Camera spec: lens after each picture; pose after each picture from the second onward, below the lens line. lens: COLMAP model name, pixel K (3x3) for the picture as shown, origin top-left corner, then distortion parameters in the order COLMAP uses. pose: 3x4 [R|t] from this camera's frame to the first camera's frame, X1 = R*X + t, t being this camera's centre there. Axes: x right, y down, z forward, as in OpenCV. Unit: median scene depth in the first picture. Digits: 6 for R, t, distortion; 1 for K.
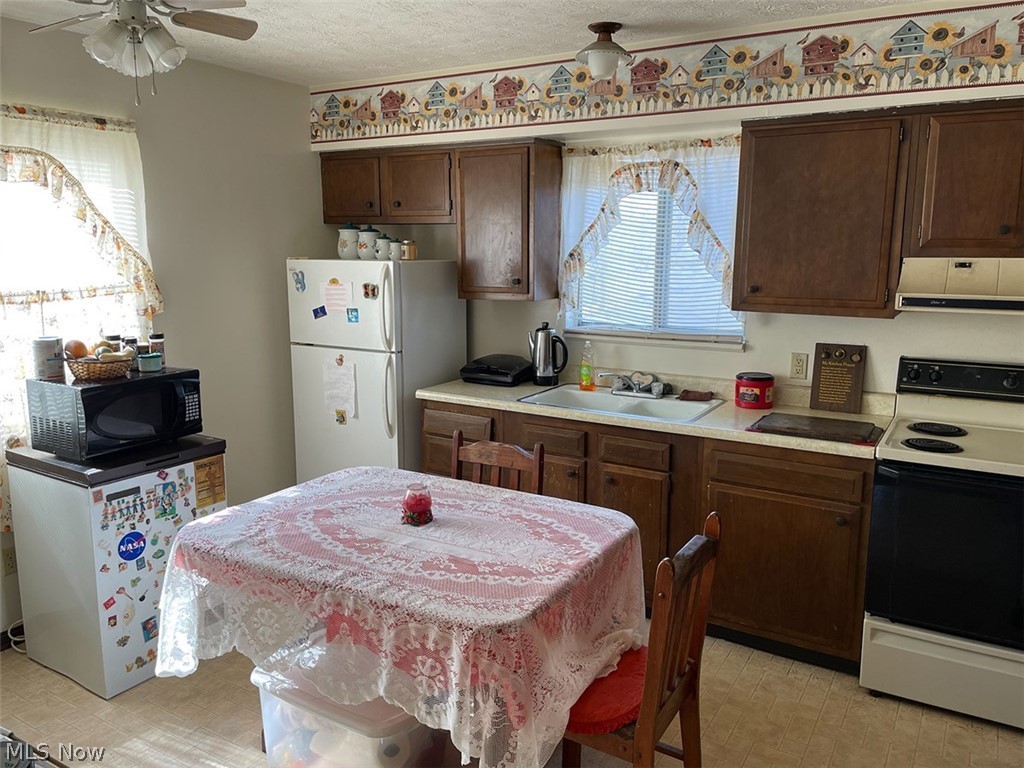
lens RADIAL K [[775.7, 0, 520.1], [0, 775.7, 385.4], [0, 0, 1]] dist [0.087247, -0.097169]
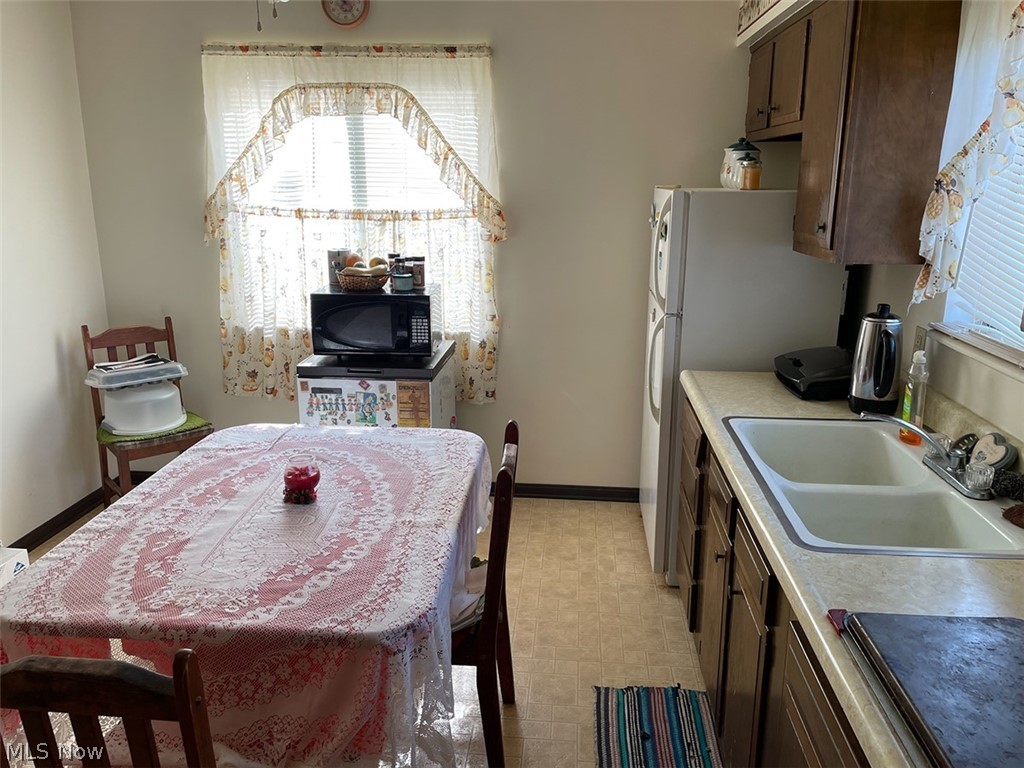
lens RADIAL K [[775.7, 0, 516.4], [0, 775.7, 384.7], [0, 0, 1]] dist [0.087247, -0.097169]
pose [[0.446587, 0.233965, -0.863609, 0.584249], [-0.164540, 0.970220, 0.177761, -0.115279], [0.879481, 0.062712, 0.471785, 0.693100]]
